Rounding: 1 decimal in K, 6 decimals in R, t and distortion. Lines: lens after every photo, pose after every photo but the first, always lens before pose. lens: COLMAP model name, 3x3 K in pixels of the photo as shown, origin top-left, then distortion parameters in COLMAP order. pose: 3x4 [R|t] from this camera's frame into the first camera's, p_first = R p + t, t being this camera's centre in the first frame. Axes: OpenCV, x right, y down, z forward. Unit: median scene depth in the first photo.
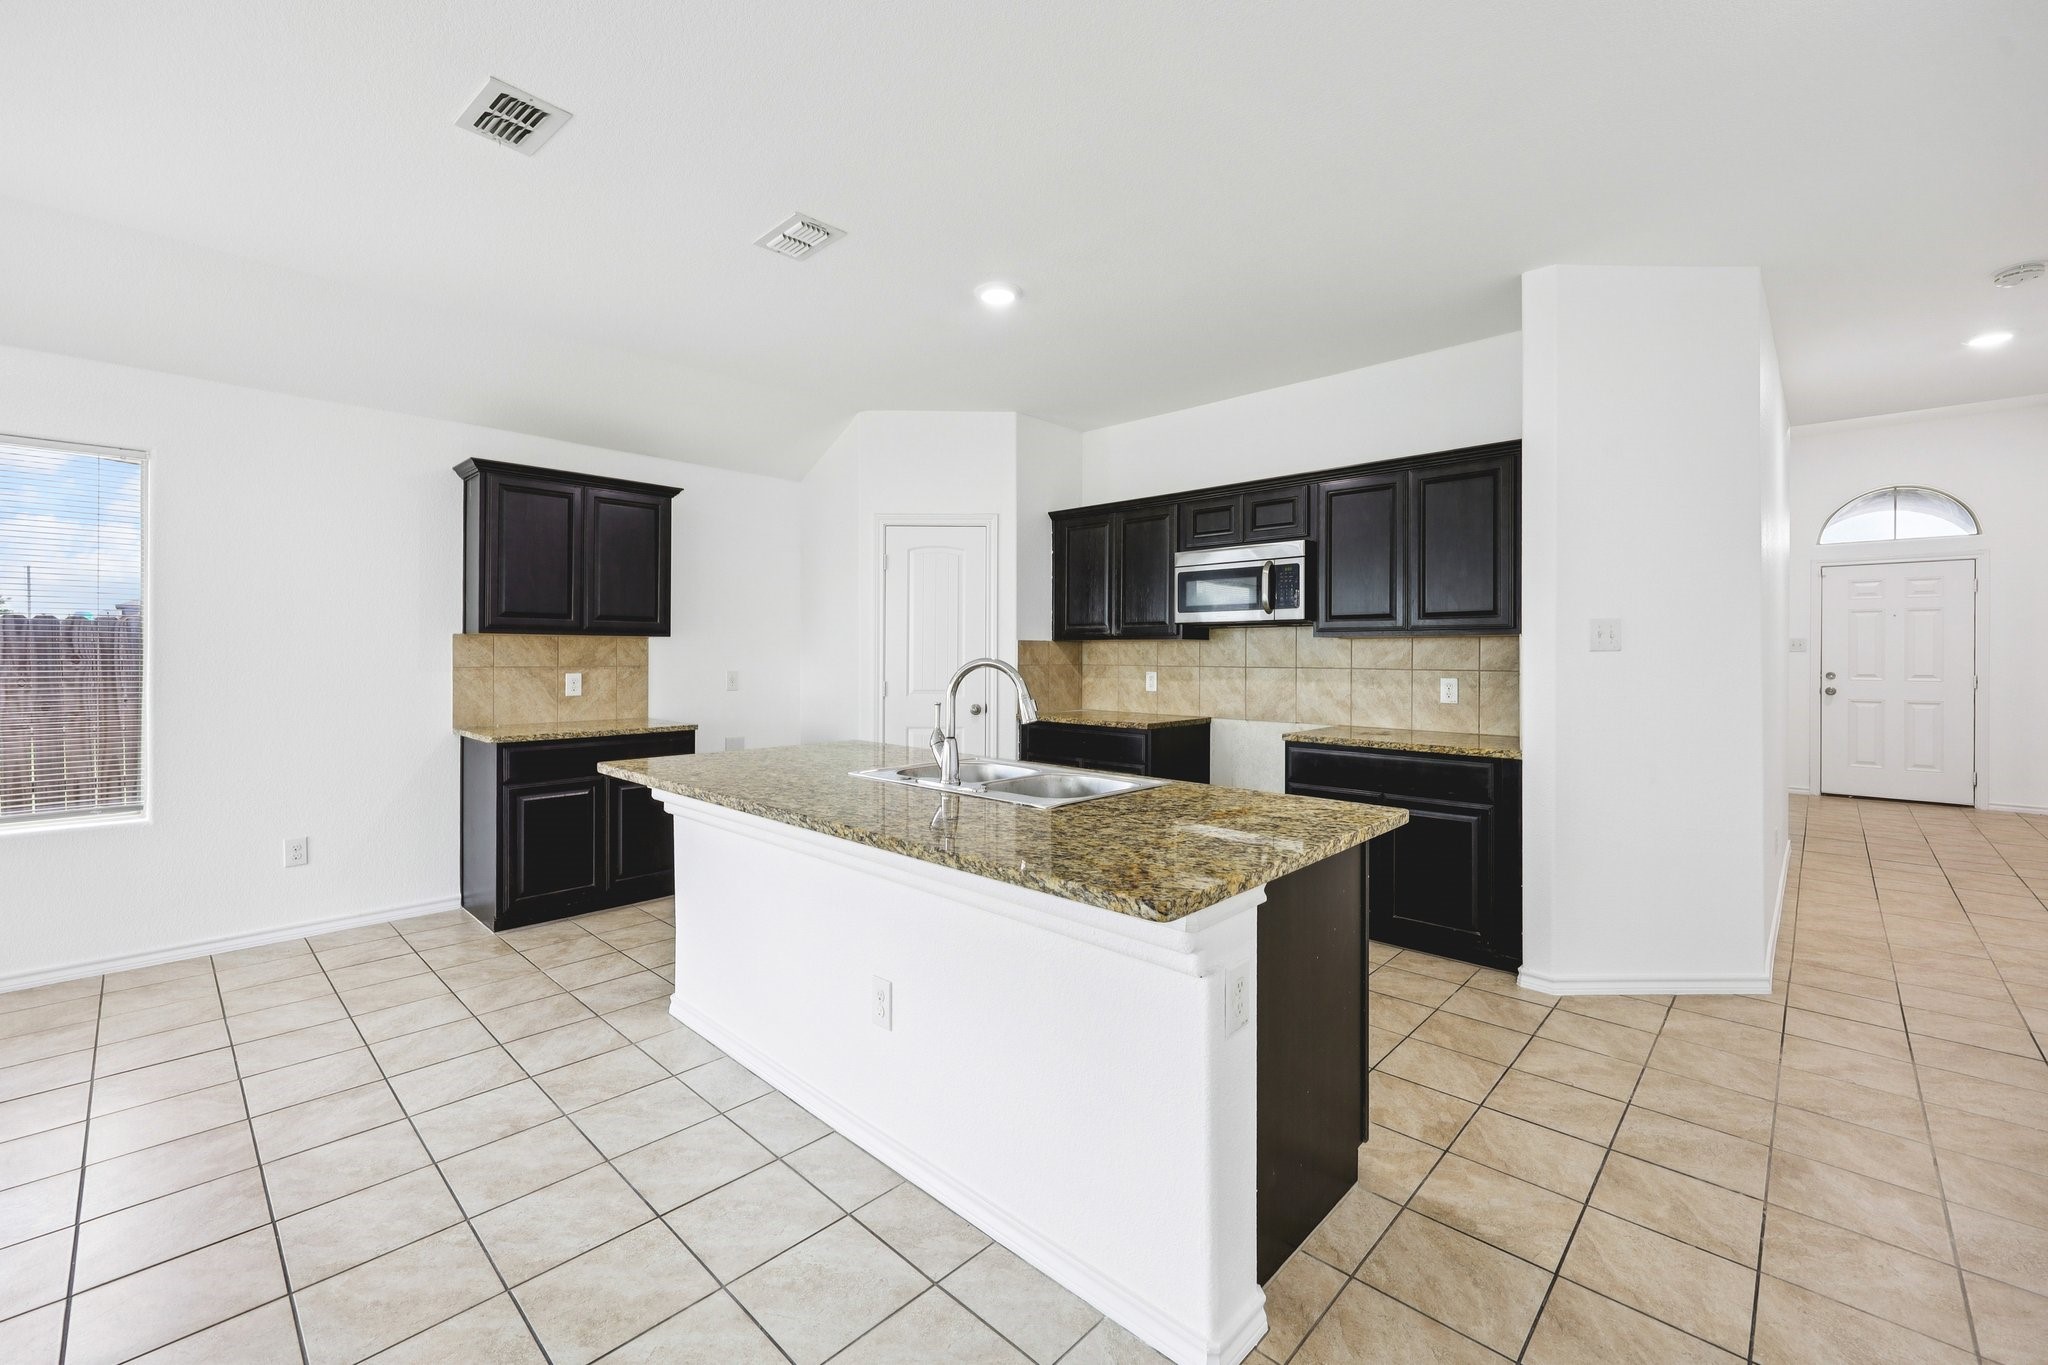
lens RADIAL K [[838.0, 0, 1028.3], [0, 838.0, 670.6], [0, 0, 1]] dist [-0.000654, -0.000098]
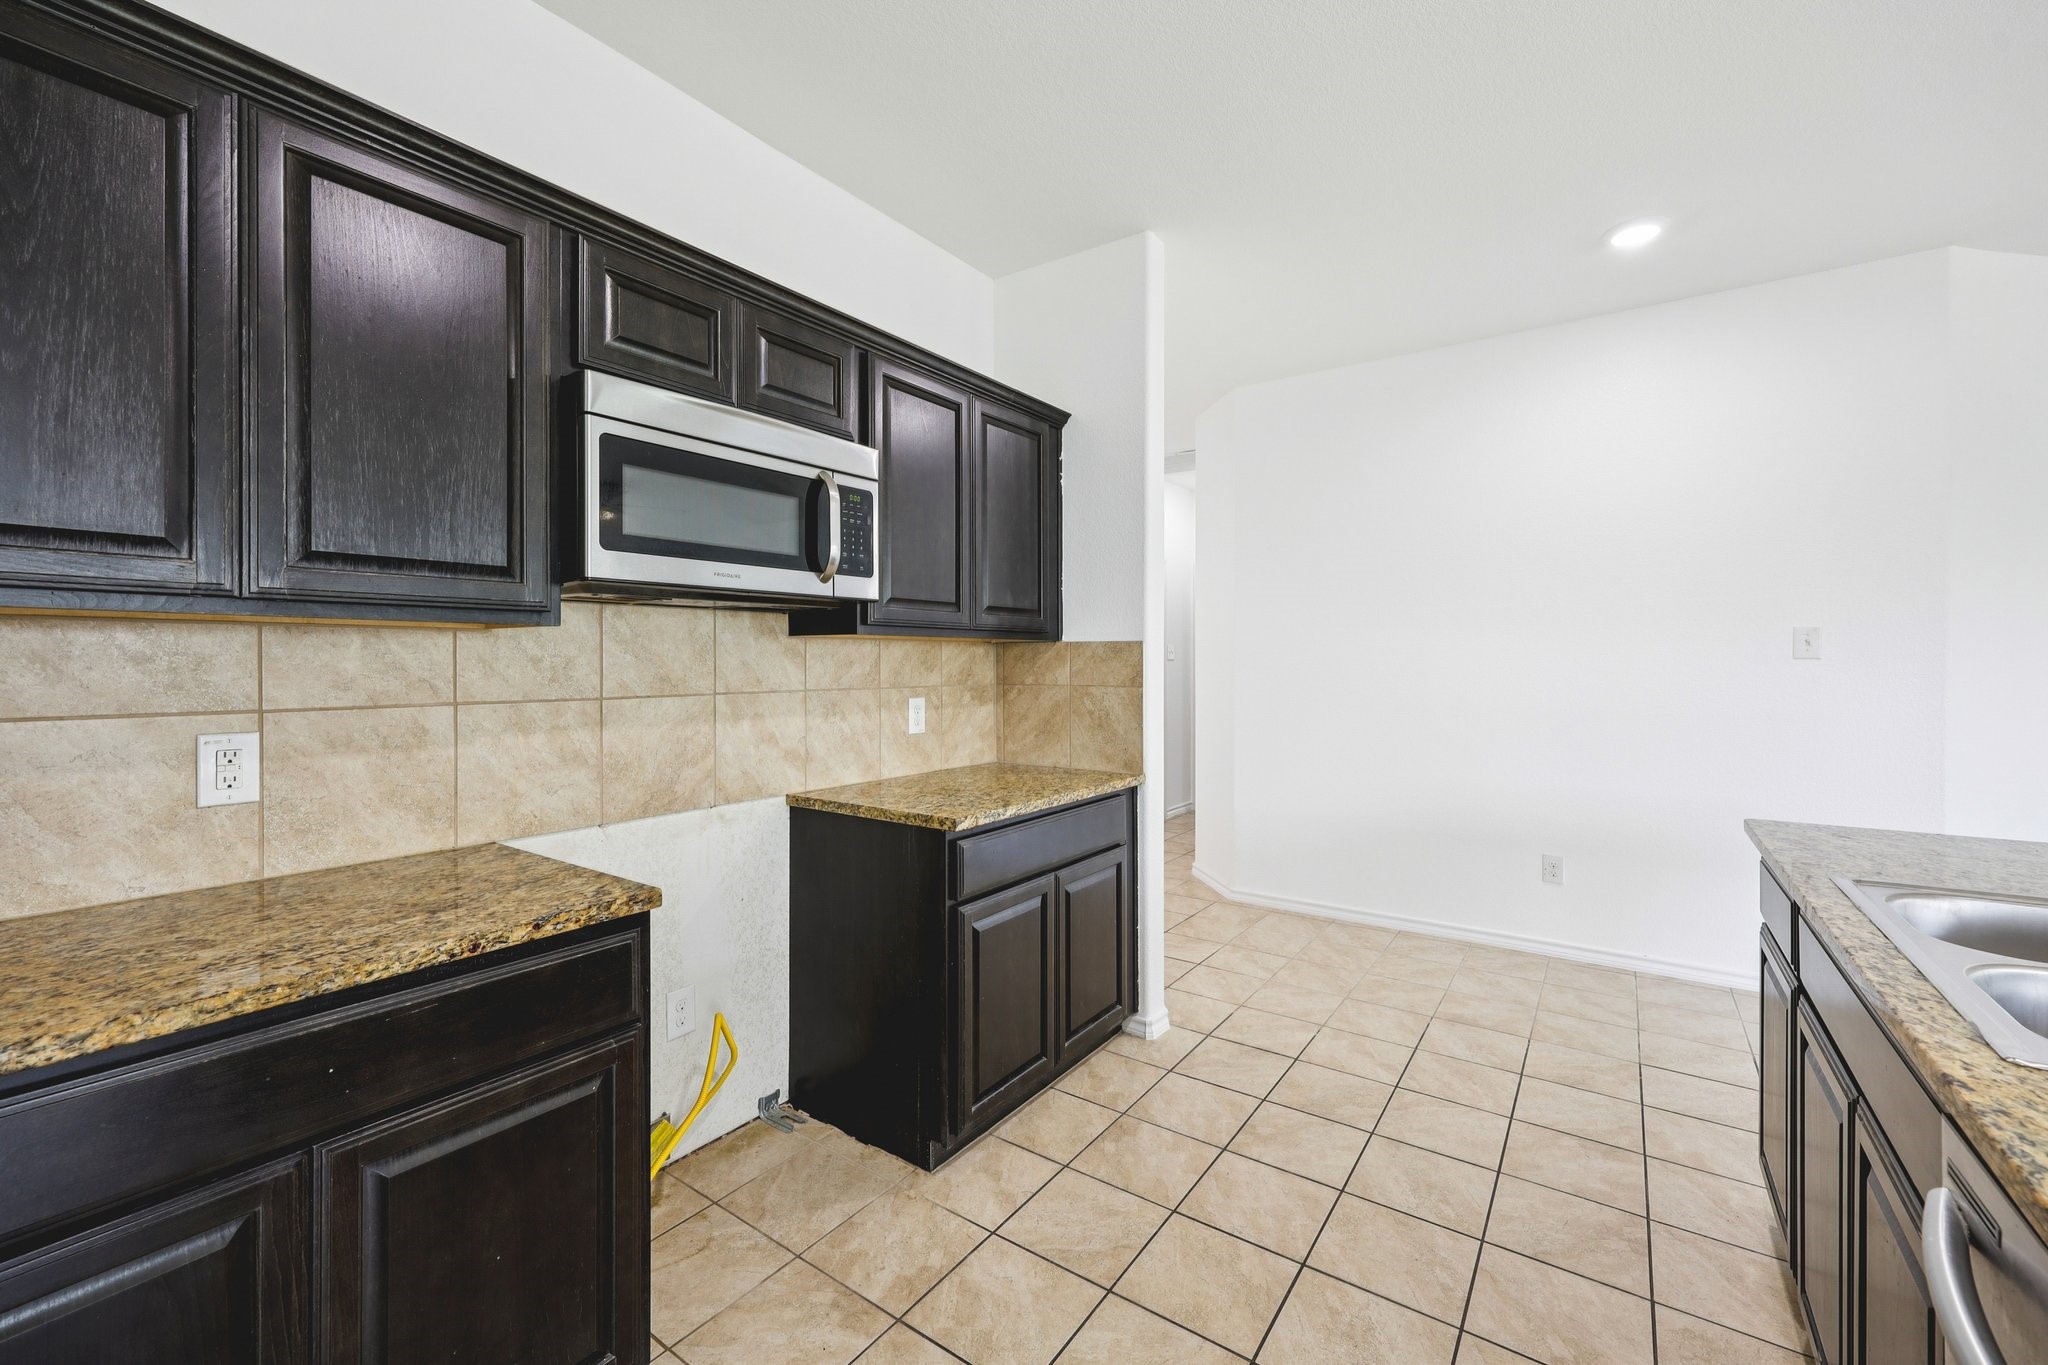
lens RADIAL K [[838.0, 0, 1028.3], [0, 838.0, 670.6], [0, 0, 1]] dist [-0.000654, -0.000098]
pose [[-0.141744, -0.017026, 0.989757, -0.200667], [0.016000, 0.999682, 0.019489, -0.025022], [-0.989774, 0.018598, -0.141426, 0.944799]]
